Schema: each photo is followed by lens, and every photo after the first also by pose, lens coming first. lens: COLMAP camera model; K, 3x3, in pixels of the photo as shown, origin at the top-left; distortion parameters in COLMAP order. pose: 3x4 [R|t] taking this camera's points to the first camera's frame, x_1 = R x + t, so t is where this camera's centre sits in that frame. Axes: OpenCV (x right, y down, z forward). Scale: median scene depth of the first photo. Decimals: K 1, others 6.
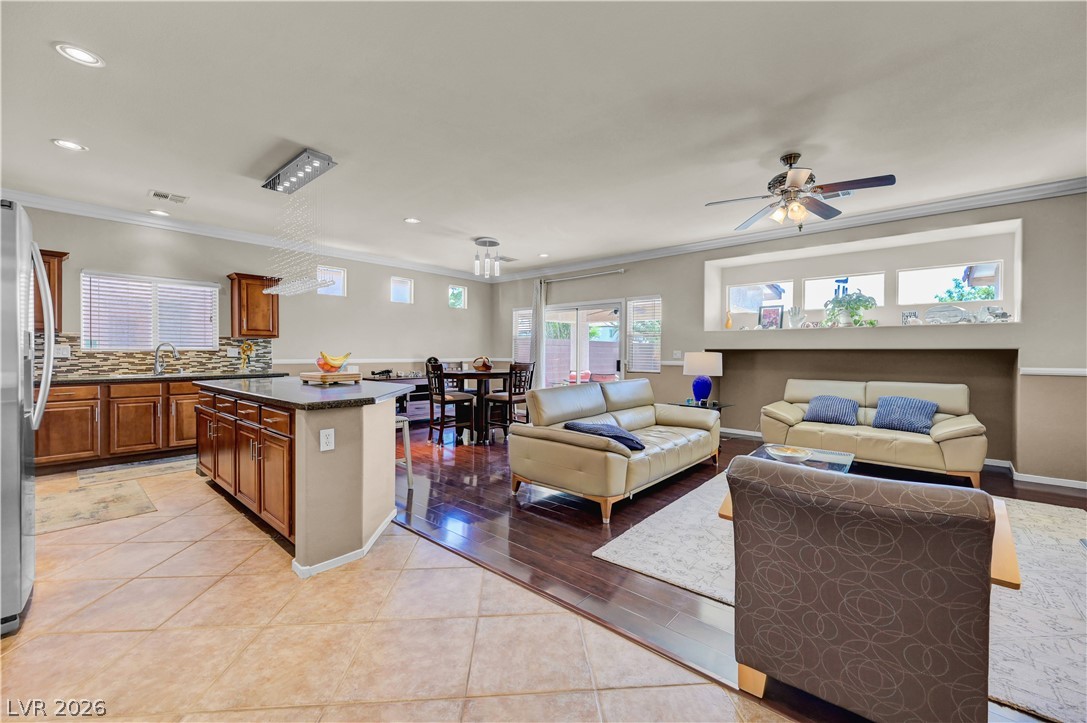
lens RADIAL K [[429.6, 0, 550.0], [0, 429.6, 359.0], [0, 0, 1]] dist [-0.001763, -0.000122]
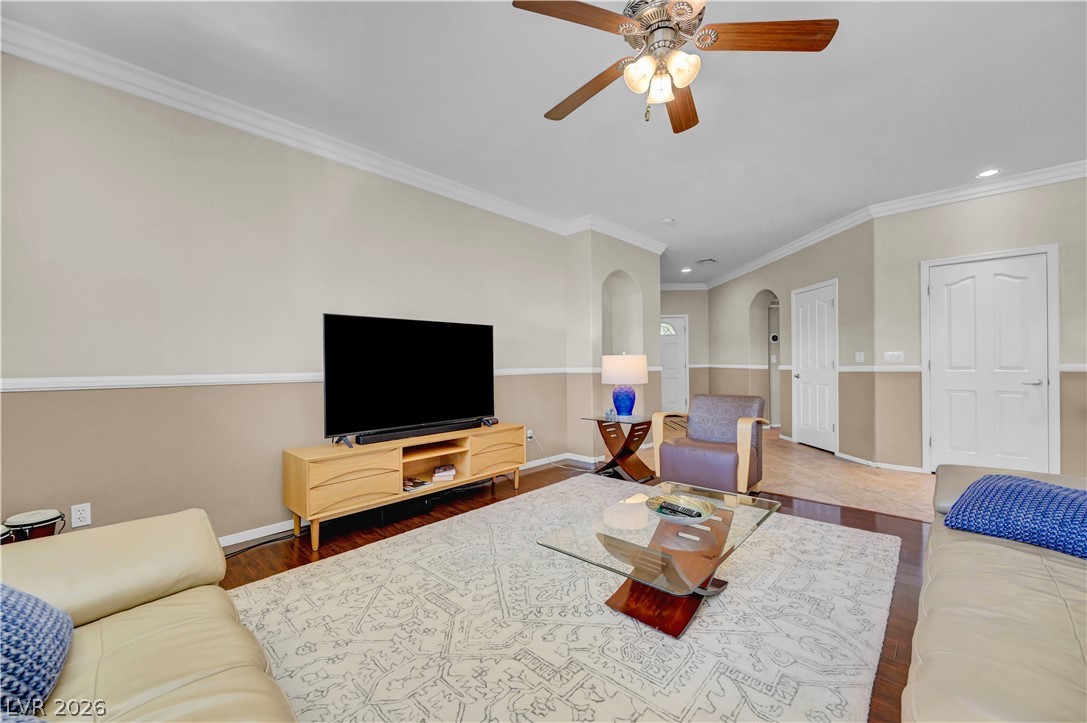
lens RADIAL K [[427.2, 0, 548.6], [0, 427.2, 364.7], [0, 0, 1]] dist [-0.001094, 0.000442]
pose [[-0.999131, 0.003338, 0.041537, 0.427888], [0.003815, 0.999928, 0.011418, 0.002439], [-0.041496, 0.011567, -0.999072, 0.963143]]
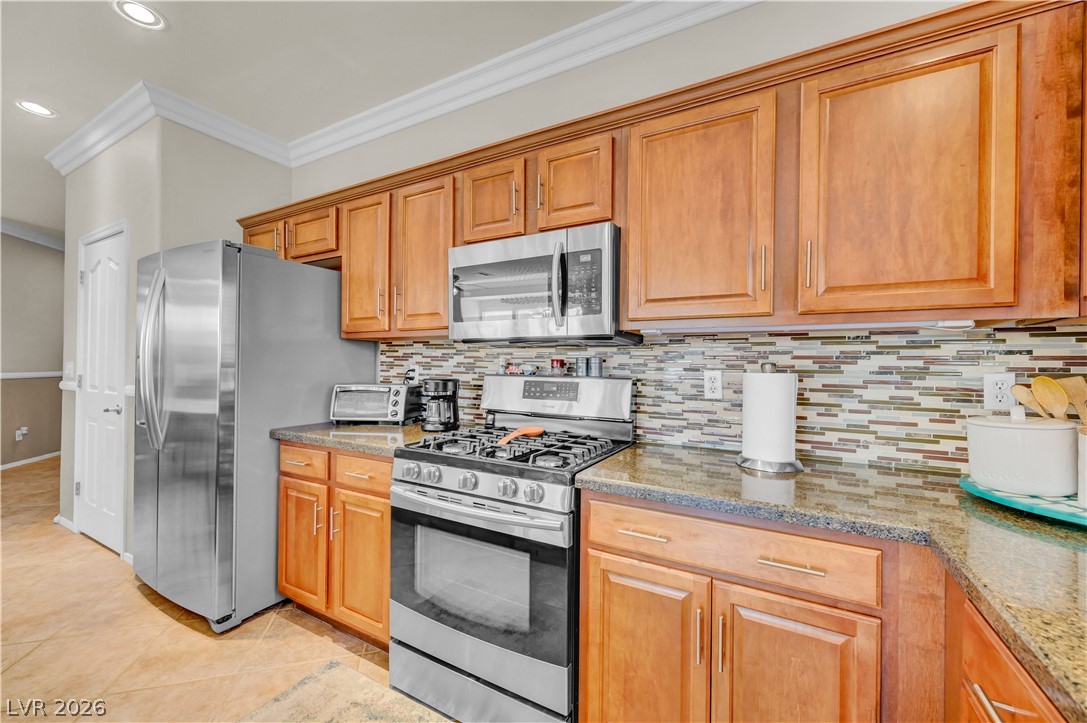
lens RADIAL K [[428.3, 0, 546.5], [0, 428.3, 364.0], [0, 0, 1]] dist [0.000151, 0.000174]
pose [[-0.979362, -0.017292, -0.201372, -0.720356], [-0.019125, 0.999791, 0.007161, -0.024030], [0.201206, 0.010864, -0.979489, 0.828777]]
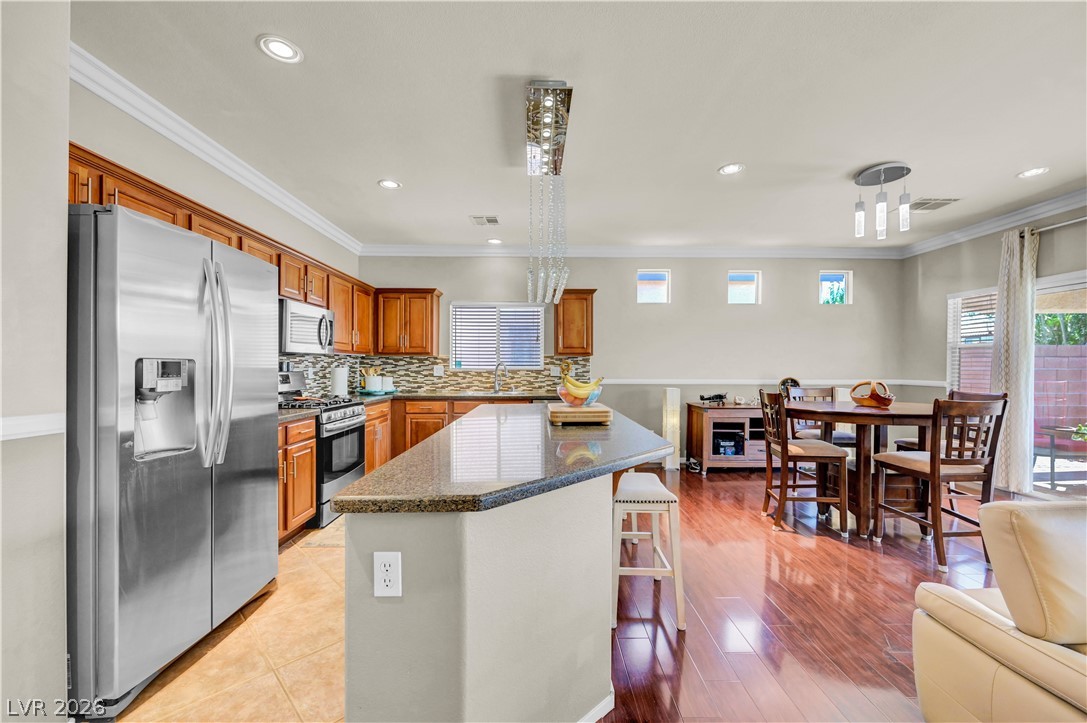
lens RADIAL K [[430.3, 0, 546.8], [0, 430.3, 369.0], [0, 0, 1]] dist [-0.002119, 0.000085]
pose [[0.663015, 0.001983, -0.748603, -0.019576], [-0.008997, 0.999945, -0.005319, -0.016103], [0.748552, 0.010262, 0.662997, 0.347197]]
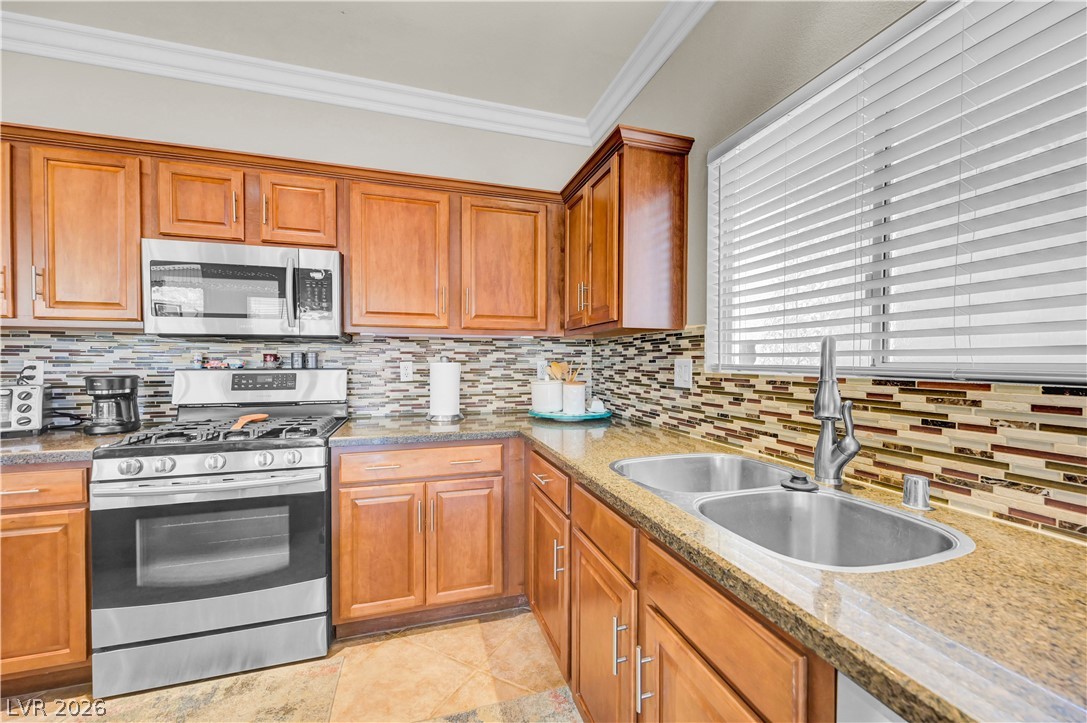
lens RADIAL K [[427.2, 0, 548.6], [0, 427.2, 364.7], [0, 0, 1]] dist [-0.001094, 0.000442]
pose [[-0.526966, 0.003988, -0.849877, -0.596418], [-0.013262, 0.999829, 0.012914, -0.024011], [0.849783, 0.018076, -0.526823, 0.914390]]
